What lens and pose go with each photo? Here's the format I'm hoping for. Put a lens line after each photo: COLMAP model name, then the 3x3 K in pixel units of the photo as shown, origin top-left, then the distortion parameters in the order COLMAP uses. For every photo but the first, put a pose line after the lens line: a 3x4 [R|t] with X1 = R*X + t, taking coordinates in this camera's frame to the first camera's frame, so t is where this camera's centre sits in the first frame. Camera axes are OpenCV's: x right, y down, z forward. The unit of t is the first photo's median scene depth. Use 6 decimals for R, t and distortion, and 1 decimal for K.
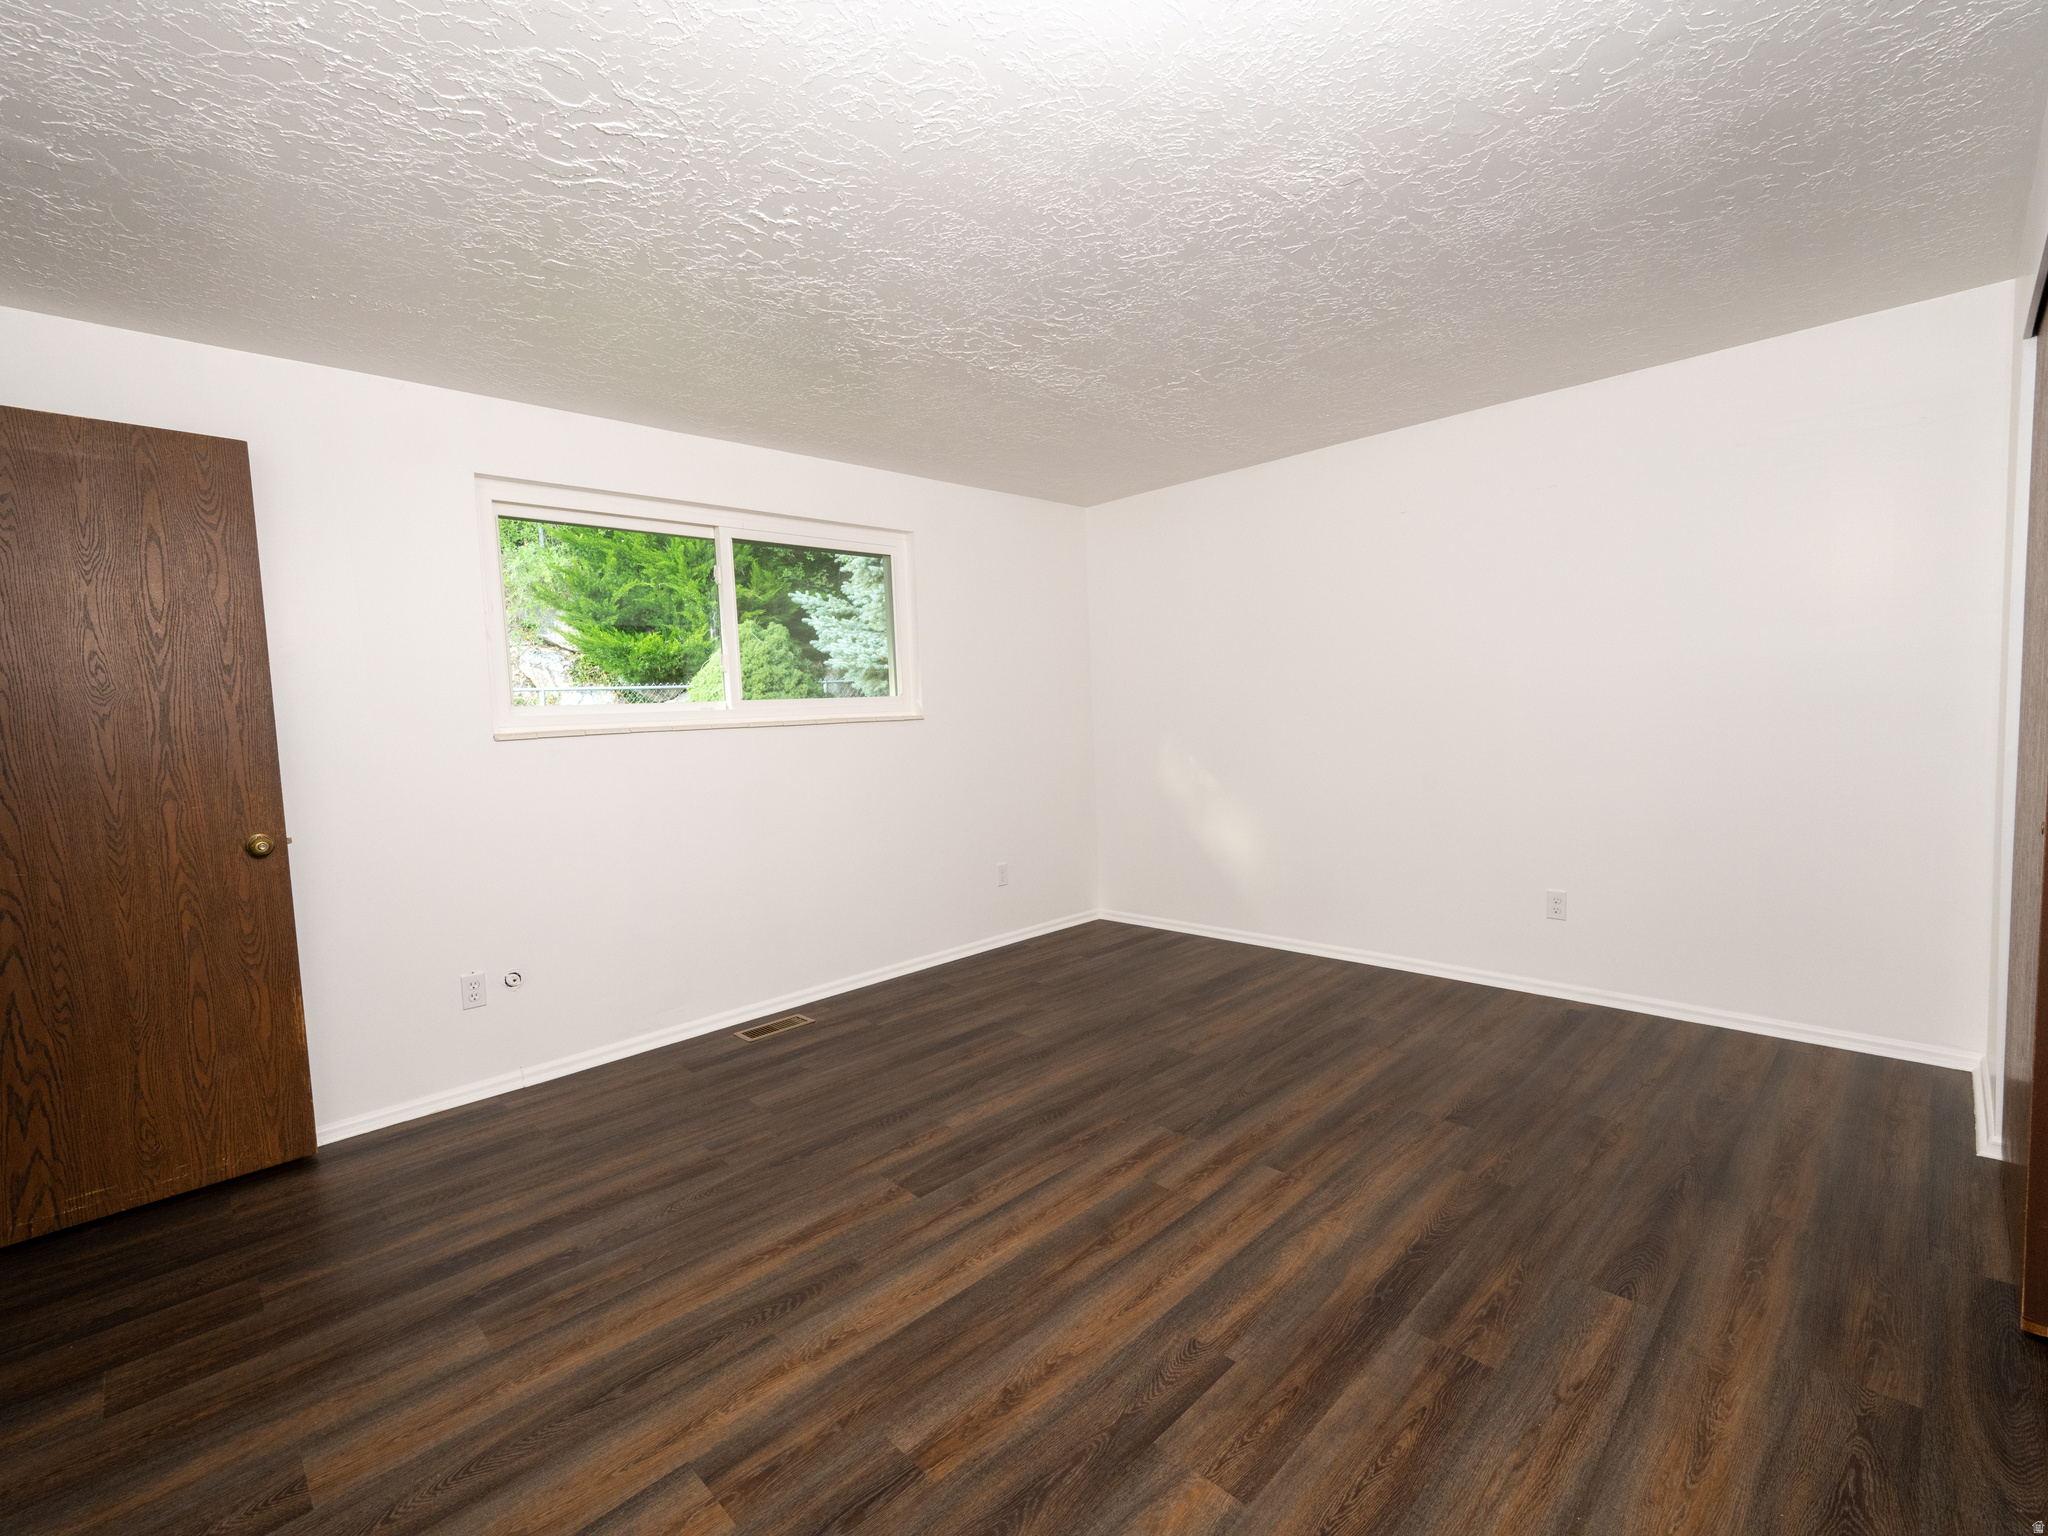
lens RADIAL K [[898.2, 0, 1029.0], [0, 898.2, 778.5], [0, 0, 1]] dist [-0.000411, -0.001268]
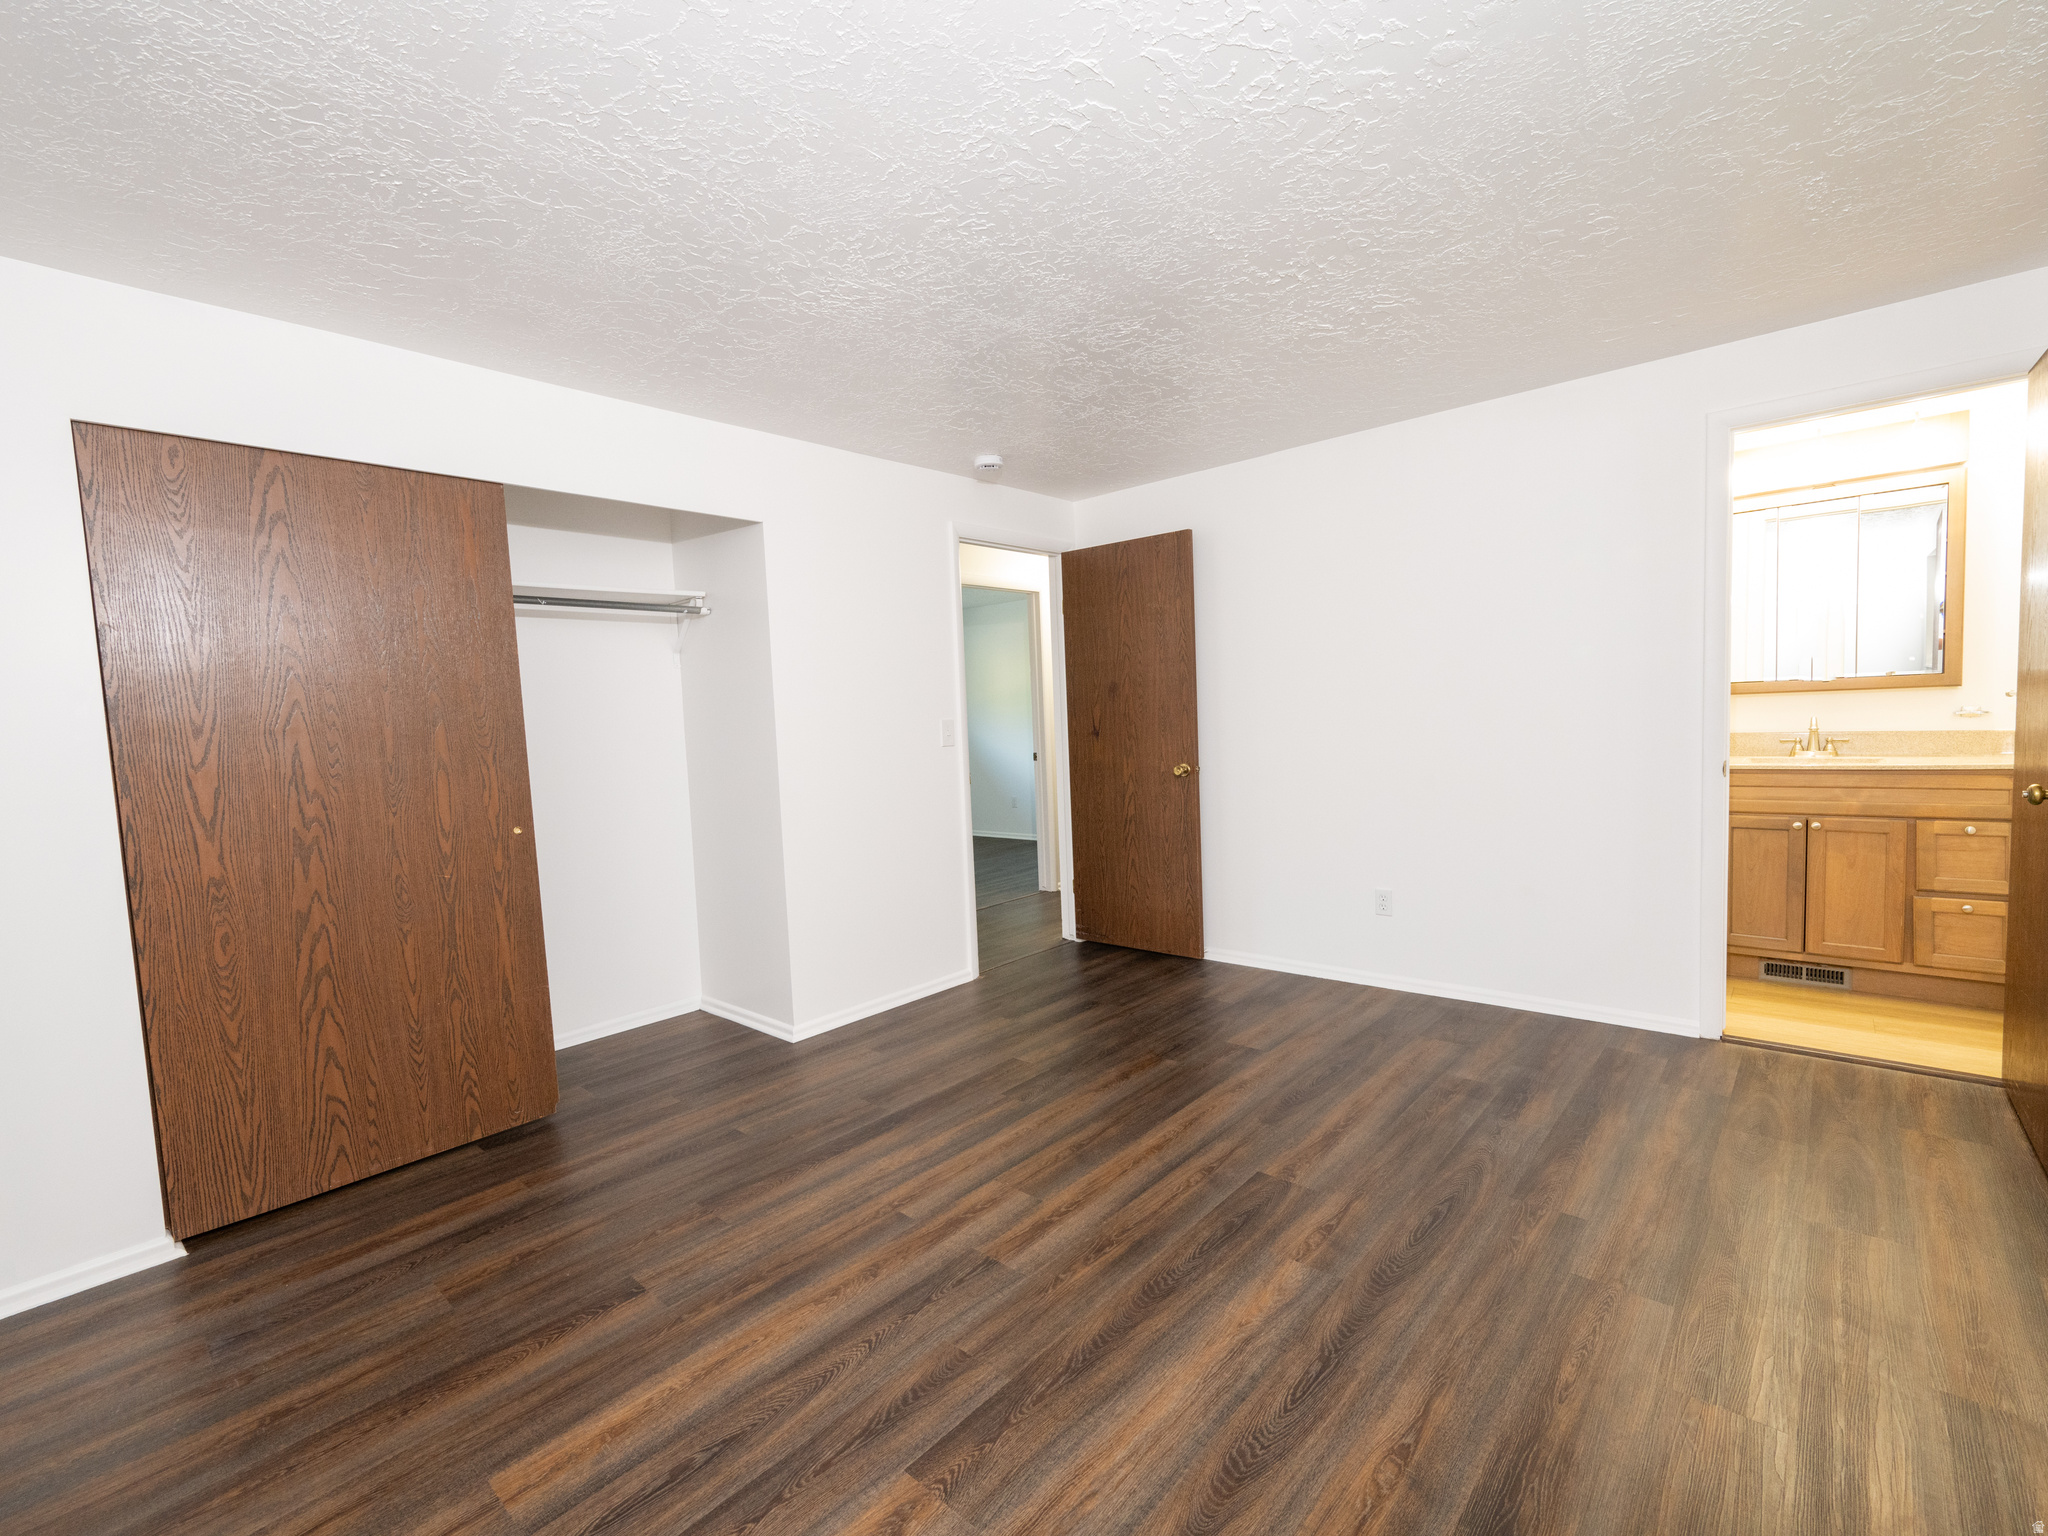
lens RADIAL K [[898.2, 0, 1029.0], [0, 898.2, 778.5], [0, 0, 1]] dist [-0.000411, -0.001268]
pose [[-0.994446, 0.090796, -0.053236, 0.154338], [0.081969, 0.985371, 0.149413, -0.155996], [0.066023, 0.144220, -0.987341, 1.919784]]
